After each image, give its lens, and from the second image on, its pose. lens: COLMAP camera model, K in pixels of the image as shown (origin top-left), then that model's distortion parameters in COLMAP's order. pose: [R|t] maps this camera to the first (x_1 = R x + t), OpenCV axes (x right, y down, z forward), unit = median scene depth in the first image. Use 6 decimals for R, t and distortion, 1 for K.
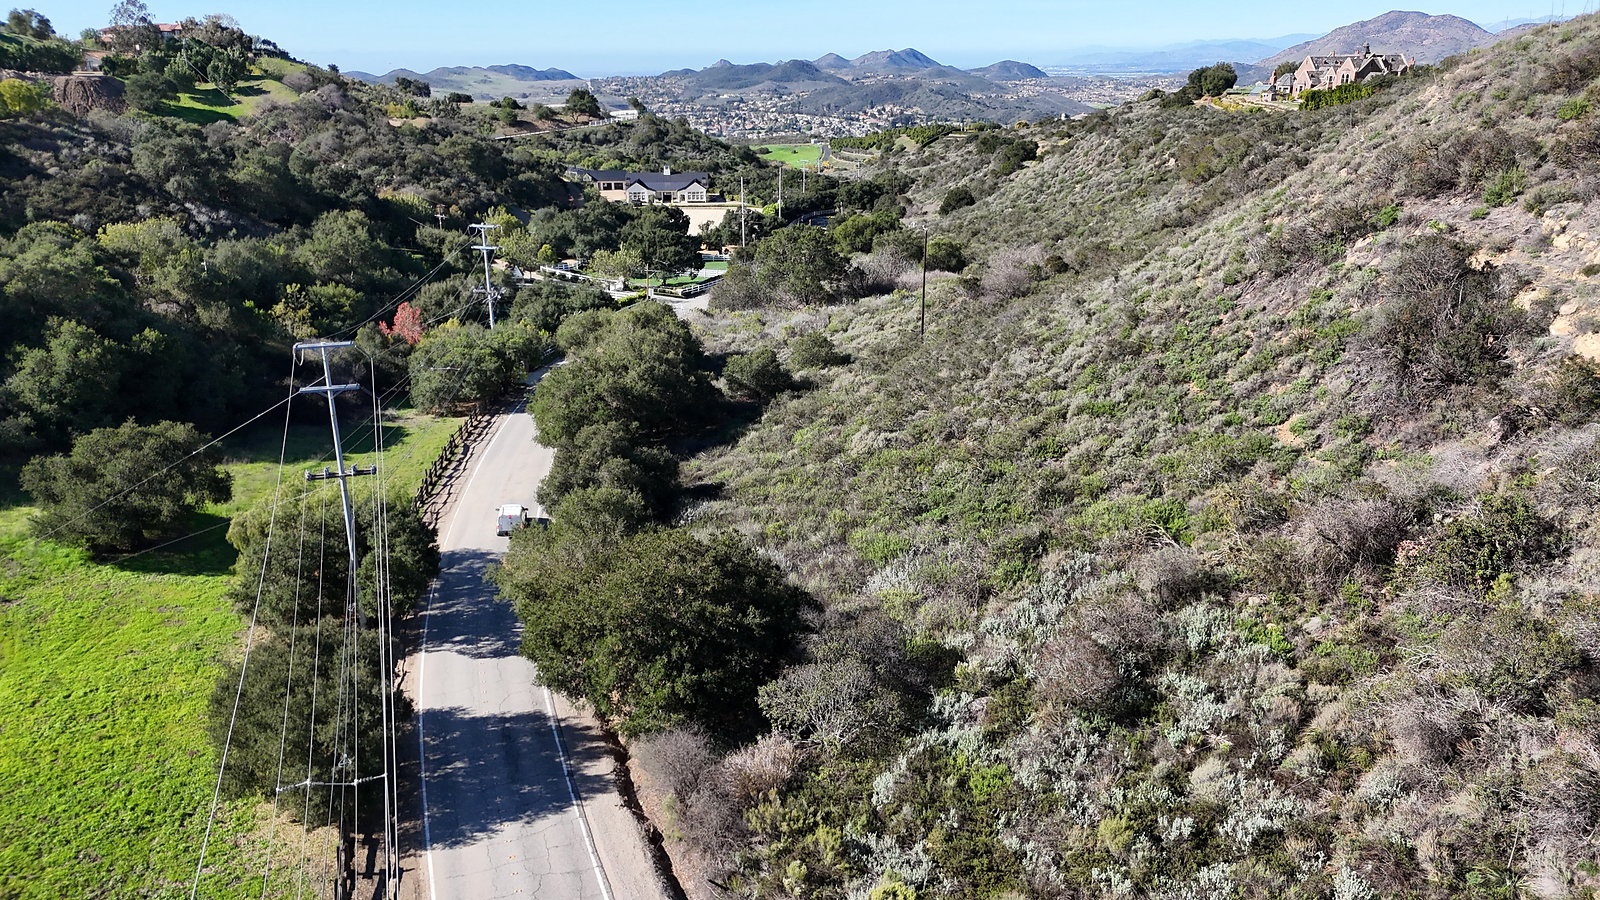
lens RADIAL K [[1167.7, 0, 801.1], [0, 1167.7, 449.1], [0, 0, 1]] dist [0.075171, -0.077442]
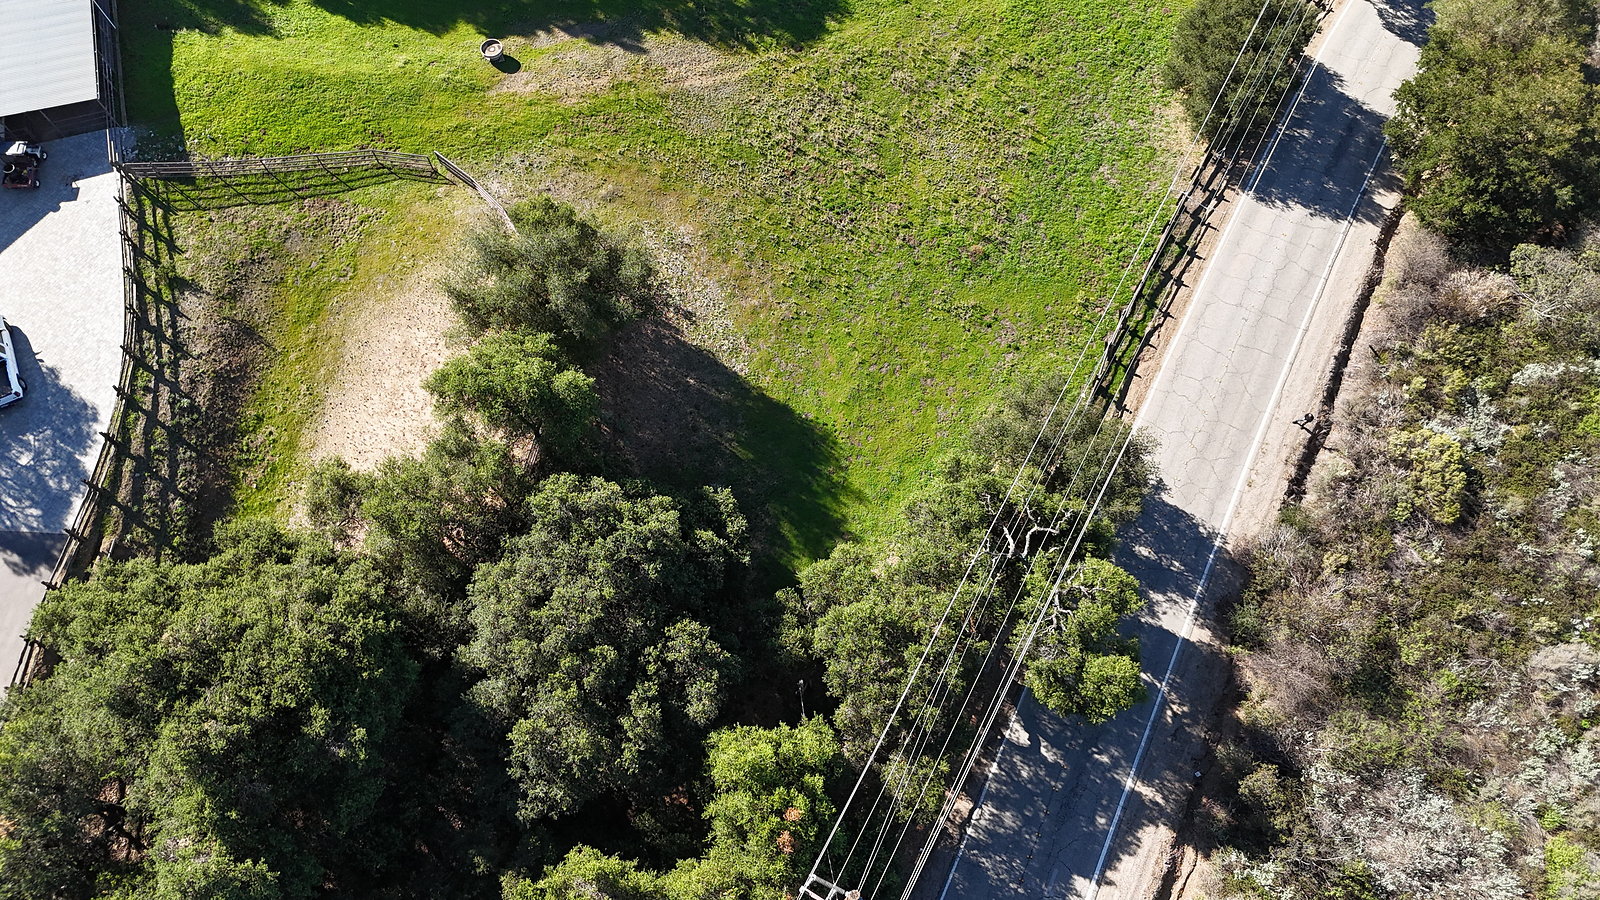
lens RADIAL K [[1173.6, 0, 797.7], [0, 1173.6, 445.3], [0, 0, 1]] dist [0.068015, -0.077440]
pose [[0.653248, 0.691431, -0.308529, 0.000132], [-0.230930, 0.570024, 0.788507, -0.162342], [0.721067, -0.443842, 0.532040, -0.108119]]
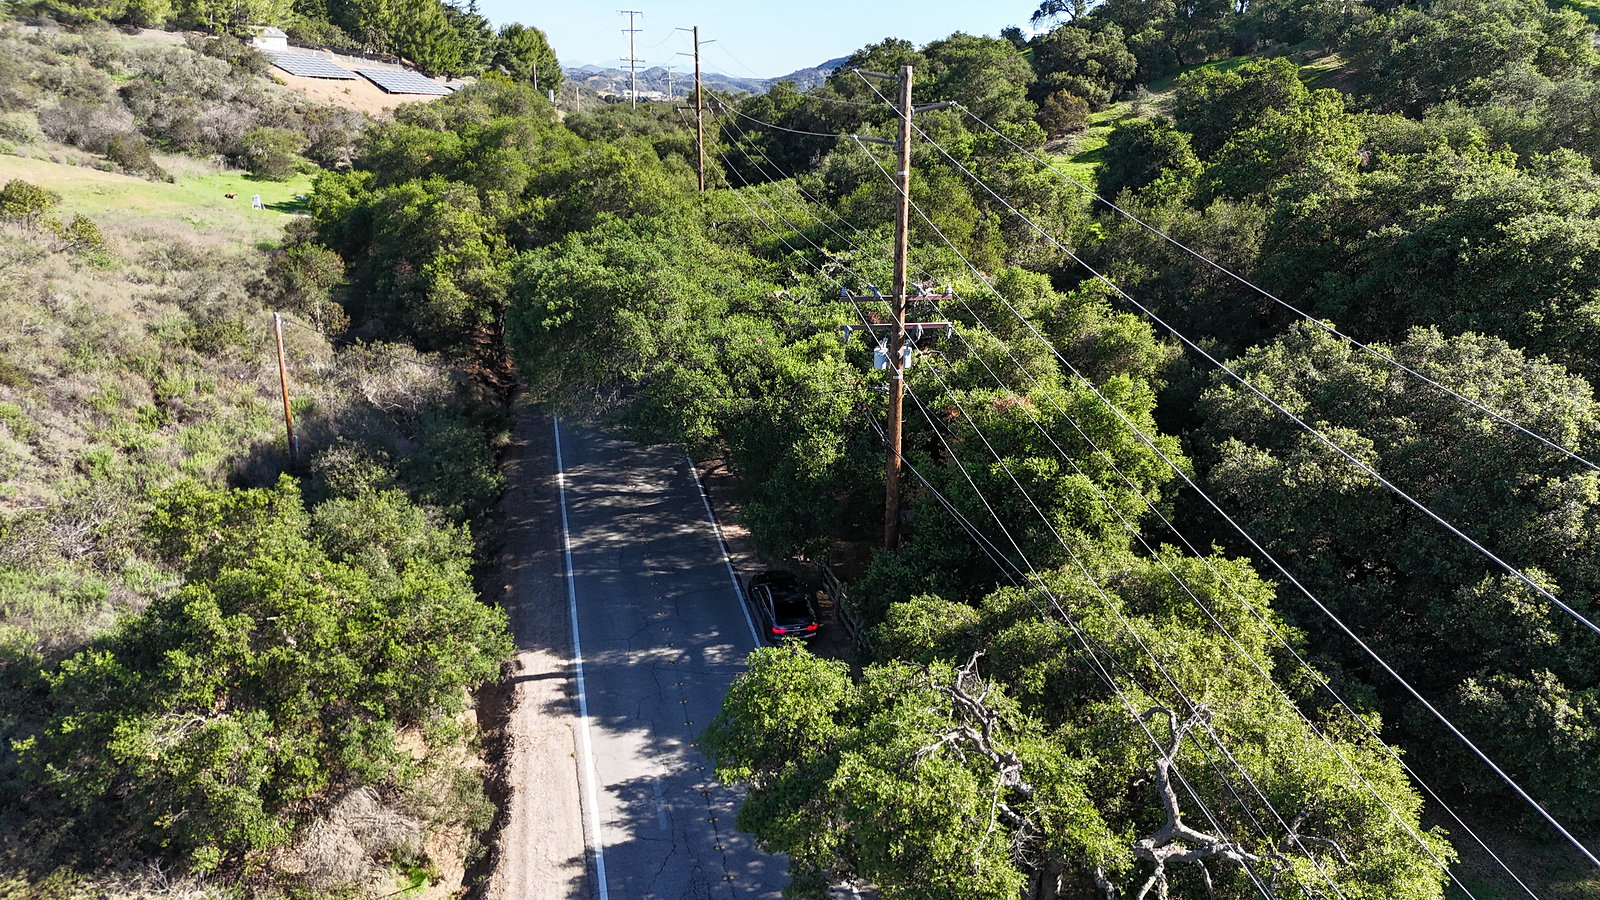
lens RADIAL K [[1167.7, 0, 801.1], [0, 1167.7, 449.1], [0, 0, 1]] dist [0.075171, -0.077442]
pose [[-0.985952, -0.057116, 0.156963, -0.020917], [0.046160, 0.809952, 0.584676, 0.000095], [-0.160526, 0.583708, -0.795937, 0.190920]]
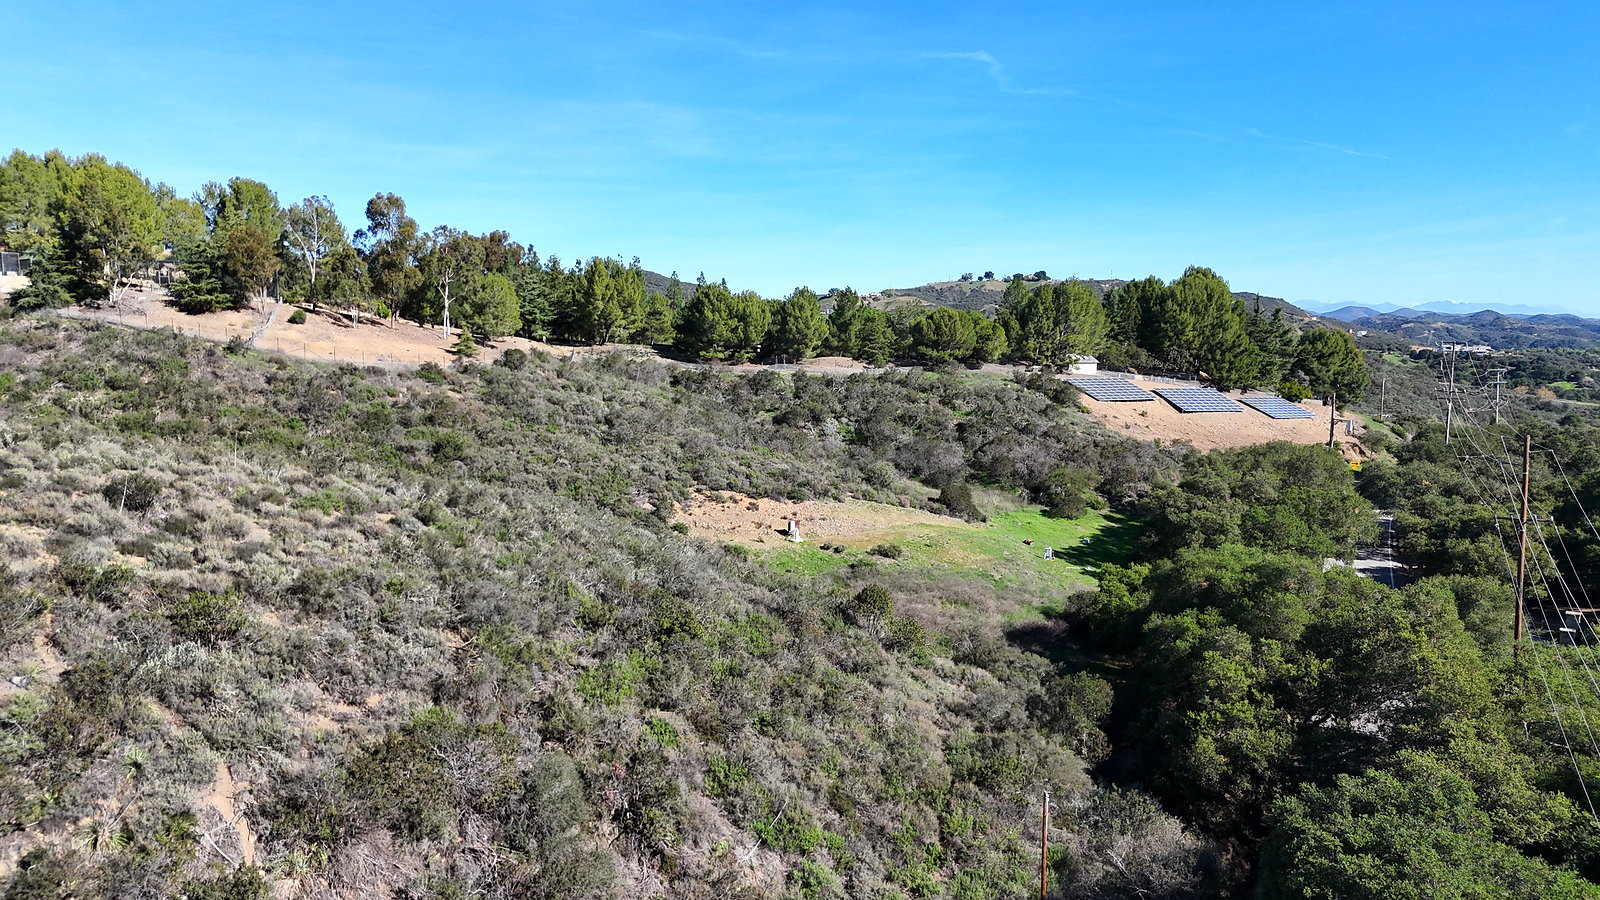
lens RADIAL K [[1172.3, 0, 800.2], [0, 1172.3, 448.0], [0, 0, 1]] dist [0.072628, -0.073789]
pose [[-0.693523, -0.074510, 0.716571, -0.023359], [0.232971, 0.918002, 0.320932, -0.069347], [-0.681726, 0.389514, -0.619297, 0.168771]]
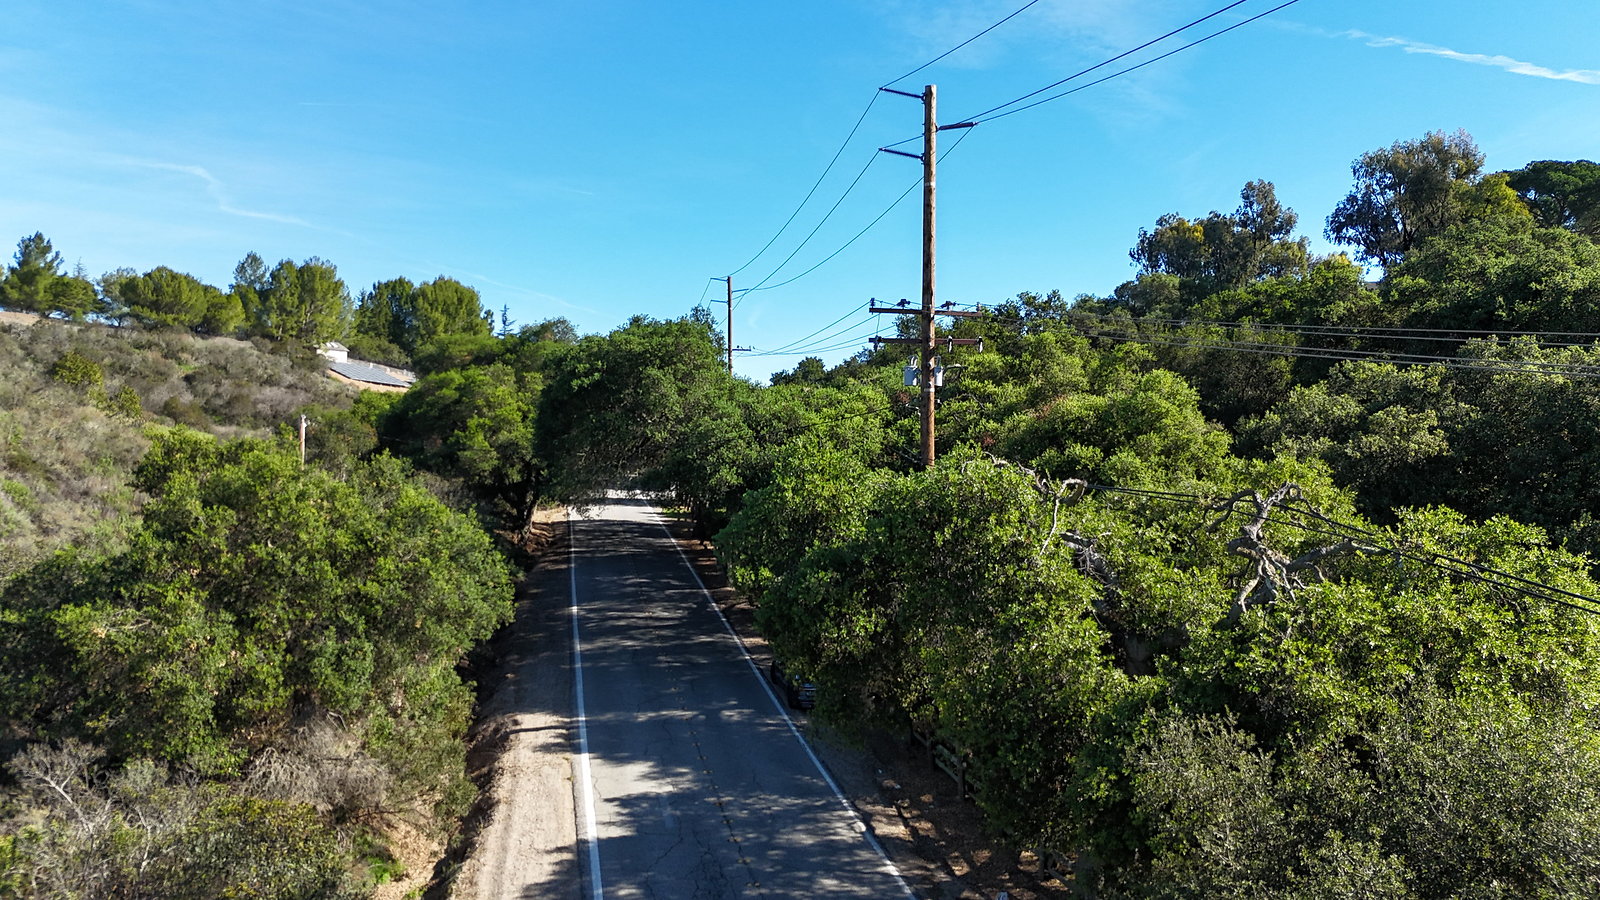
lens RADIAL K [[1169.1, 0, 801.1], [0, 1169.1, 446.7], [0, 0, 1]] dist [0.072201, -0.072834]
pose [[-0.982117, -0.008057, 0.188098, -0.020877], [0.051276, 0.949869, 0.308414, 0.062527], [-0.181153, 0.312544, -0.932470, 0.211996]]
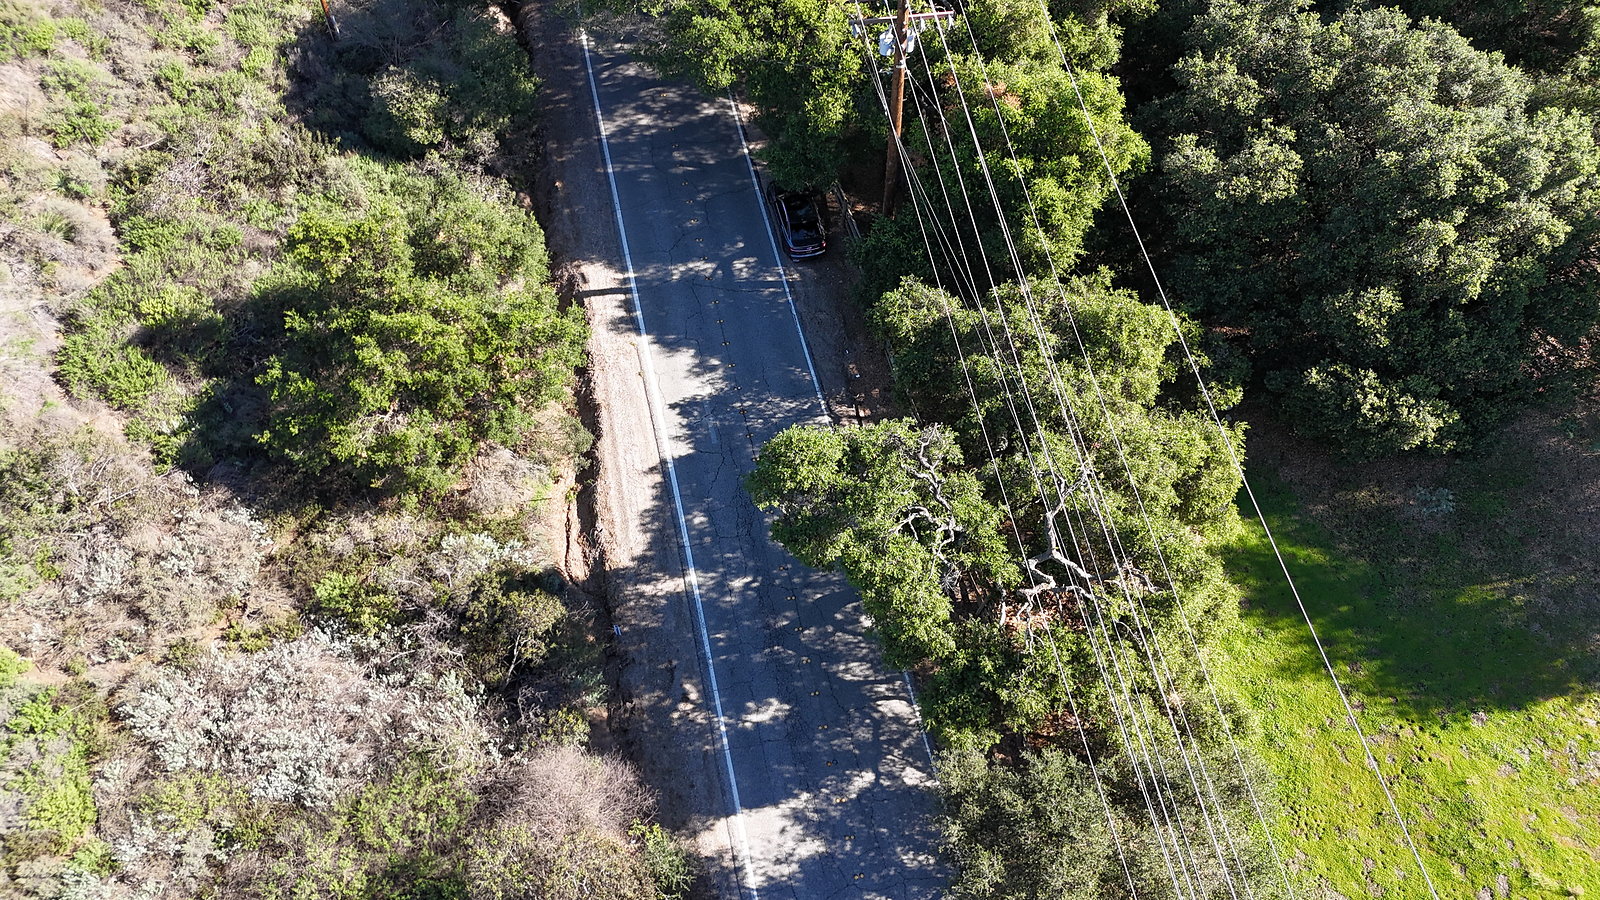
lens RADIAL K [[1167.7, 0, 801.1], [0, 1167.7, 449.1], [0, 0, 1]] dist [0.075171, -0.077442]
pose [[-0.985243, -0.132353, 0.108529, -0.020399], [0.057375, 0.342012, 0.937942, -0.086379], [-0.161258, 0.930328, -0.329371, 0.162311]]
